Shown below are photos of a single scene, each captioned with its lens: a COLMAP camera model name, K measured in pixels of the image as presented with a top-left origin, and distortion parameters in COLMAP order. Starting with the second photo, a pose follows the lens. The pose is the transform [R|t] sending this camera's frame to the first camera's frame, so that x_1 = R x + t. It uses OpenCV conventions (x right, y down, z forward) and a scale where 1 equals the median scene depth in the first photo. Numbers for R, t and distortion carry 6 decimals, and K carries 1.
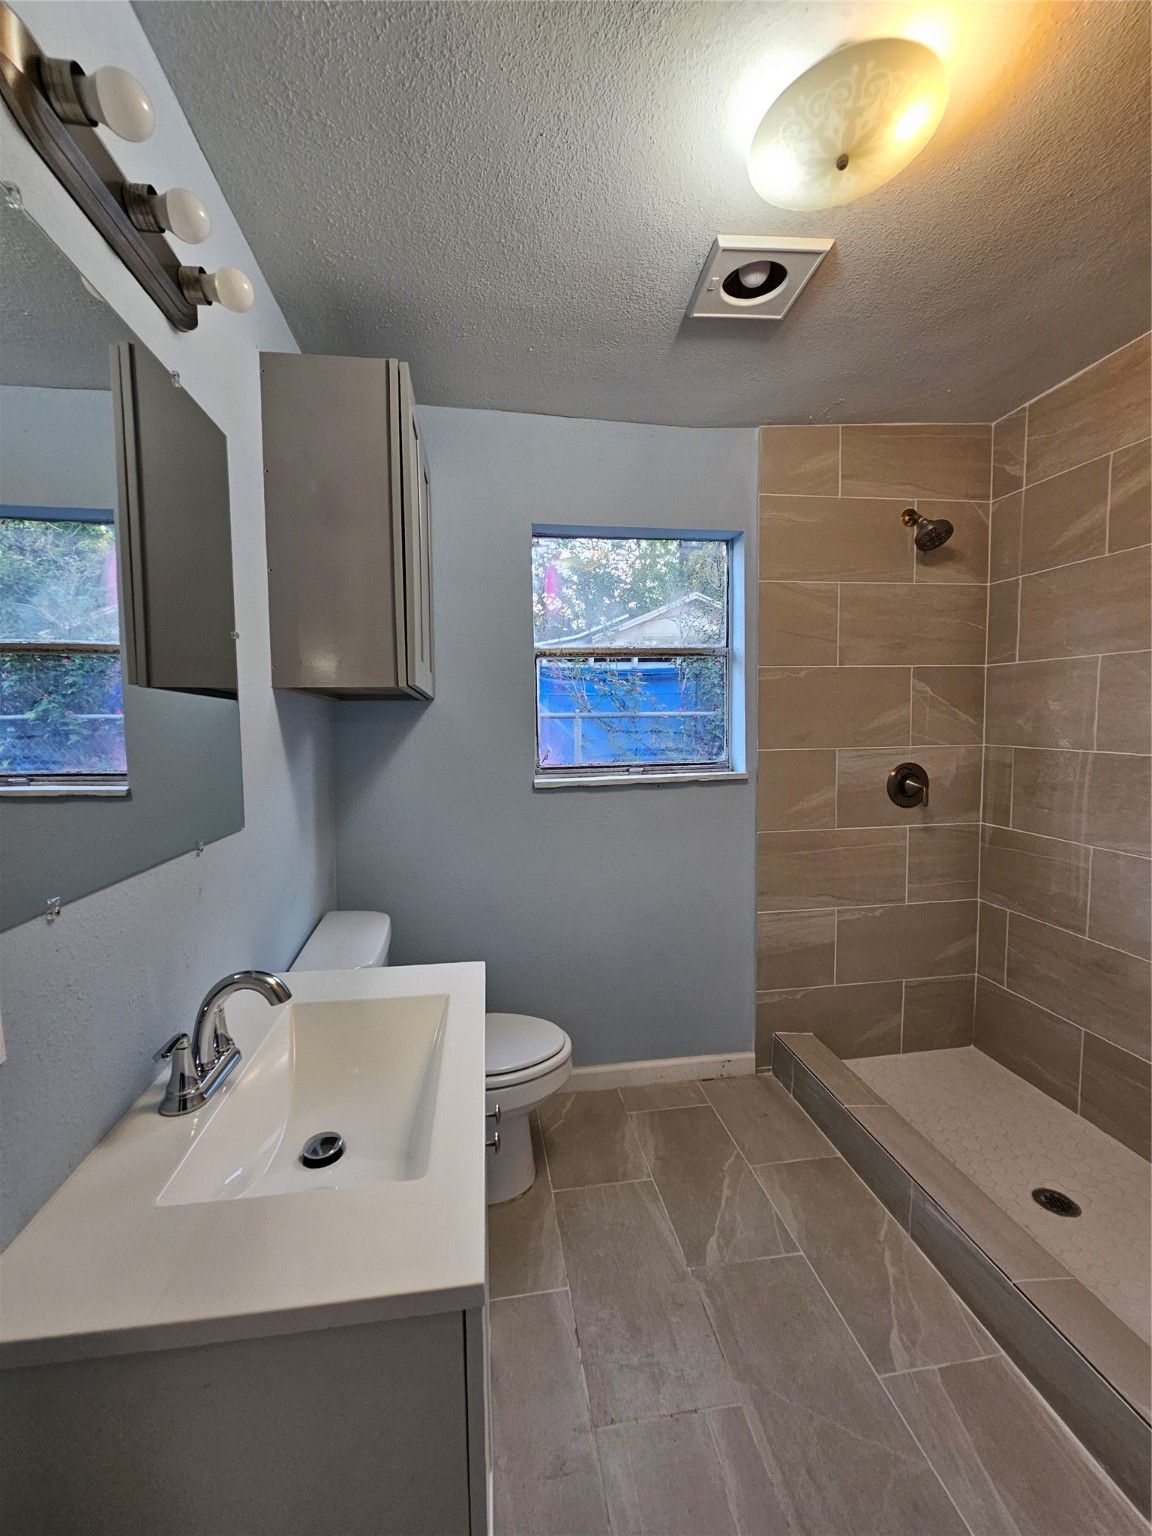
lens RADIAL K [[618.9, 0, 568.2], [0, 618.9, 766.3], [0, 0, 1]] dist [-0.002103, -0.000448]
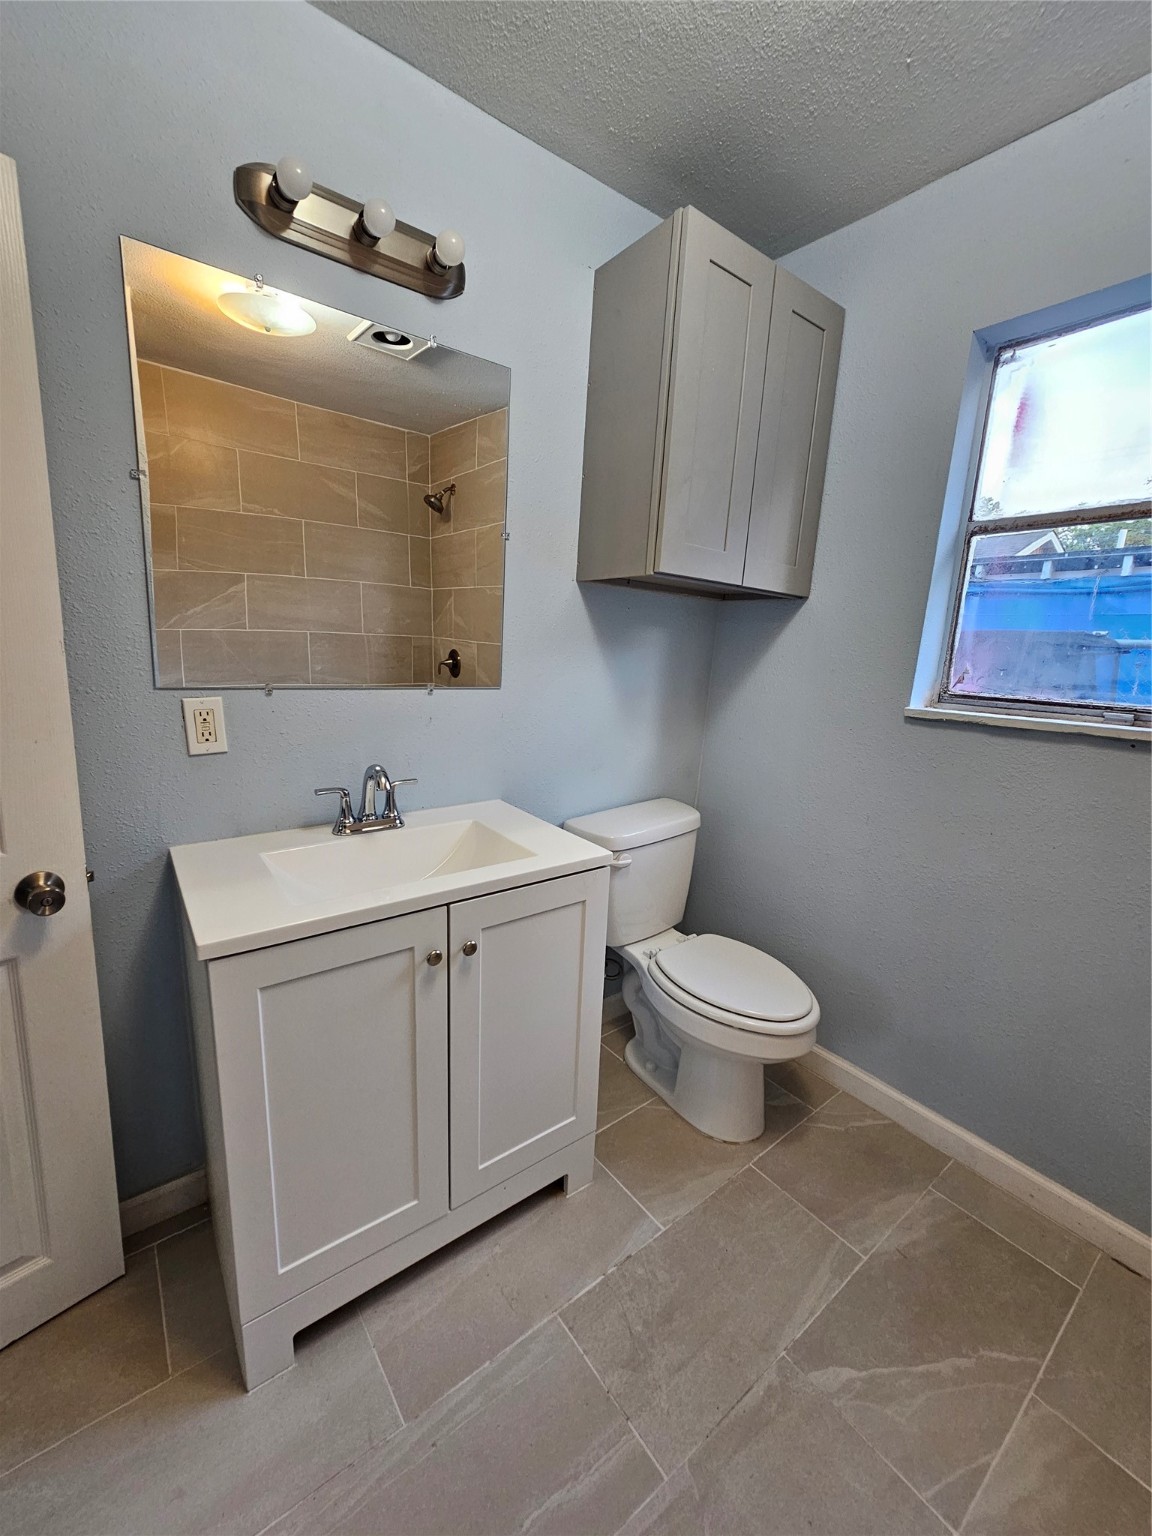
lens RADIAL K [[618.9, 0, 568.2], [0, 618.9, 766.3], [0, 0, 1]] dist [-0.002103, -0.000448]
pose [[0.476103, 0.203548, -0.855508, 0.388337], [-0.112648, 0.978945, 0.170227, 0.012621], [0.872145, 0.015325, 0.489008, 0.270487]]
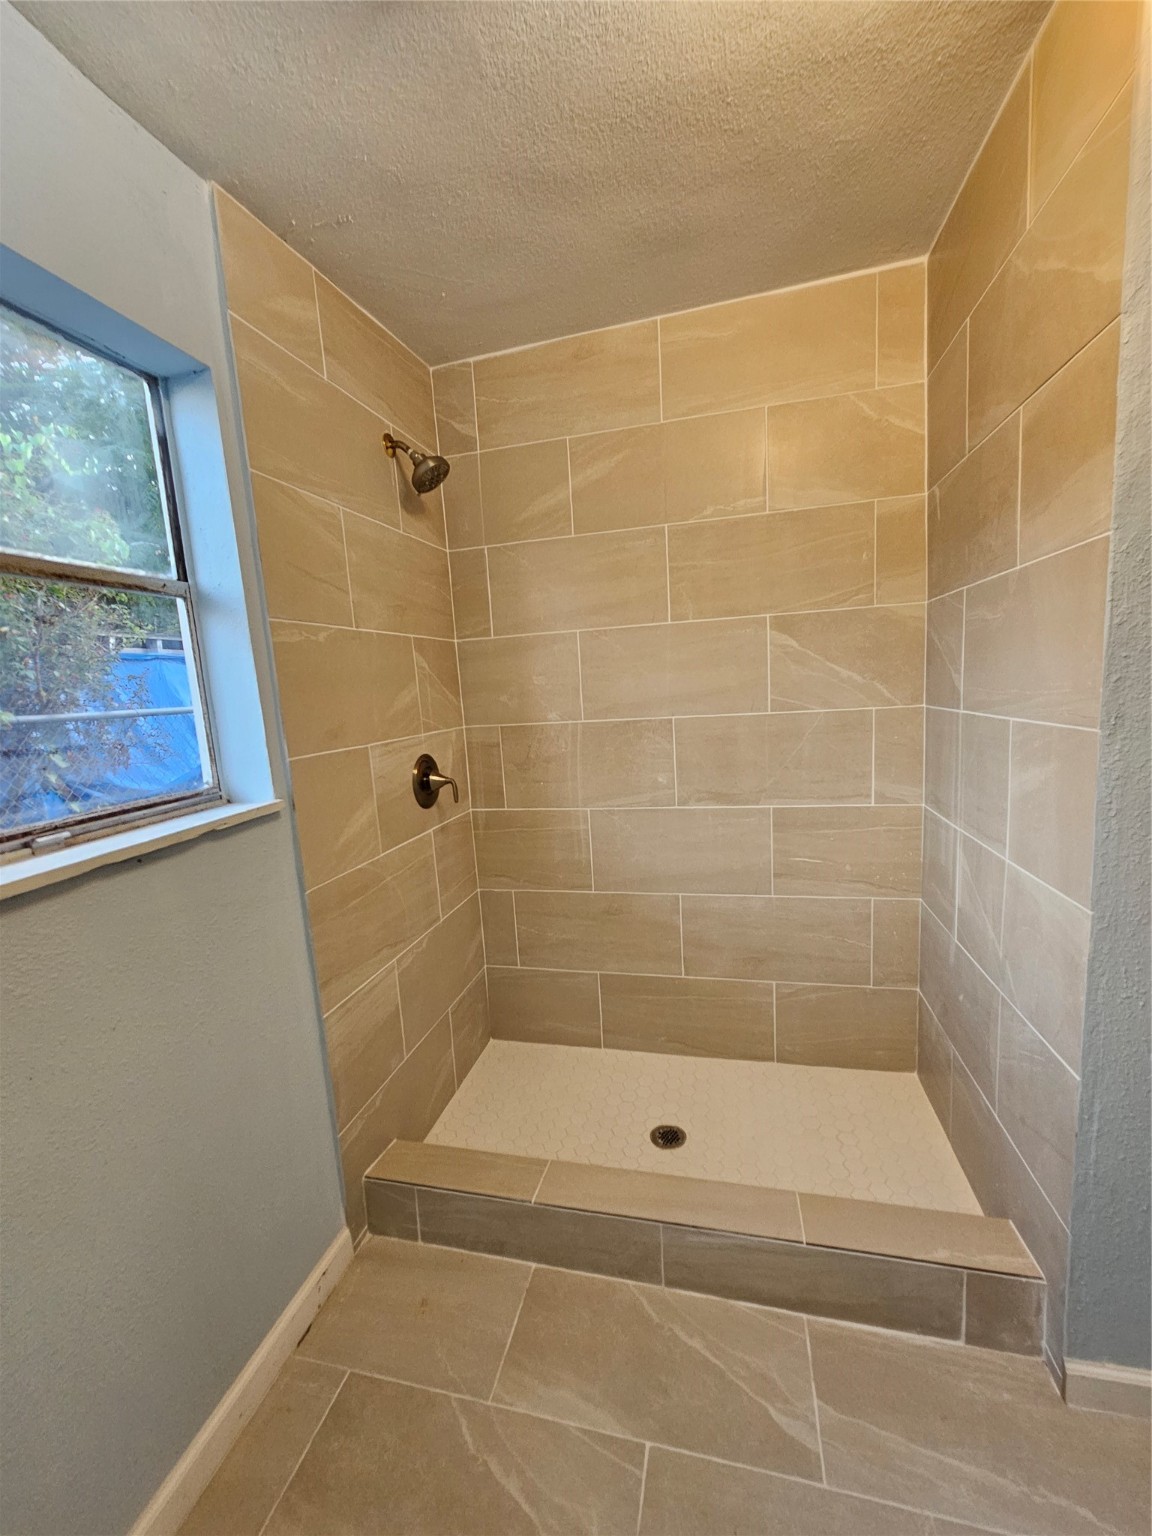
lens RADIAL K [[629.7, 0, 568.9], [0, 629.7, 773.2], [0, 0, 1]] dist [-0.002613, 0.000169]
pose [[0.395322, -0.136609, 0.908327, -0.145416], [0.133073, 0.986964, 0.090519, -0.032510], [-0.908852, 0.085090, 0.408348, 0.510635]]
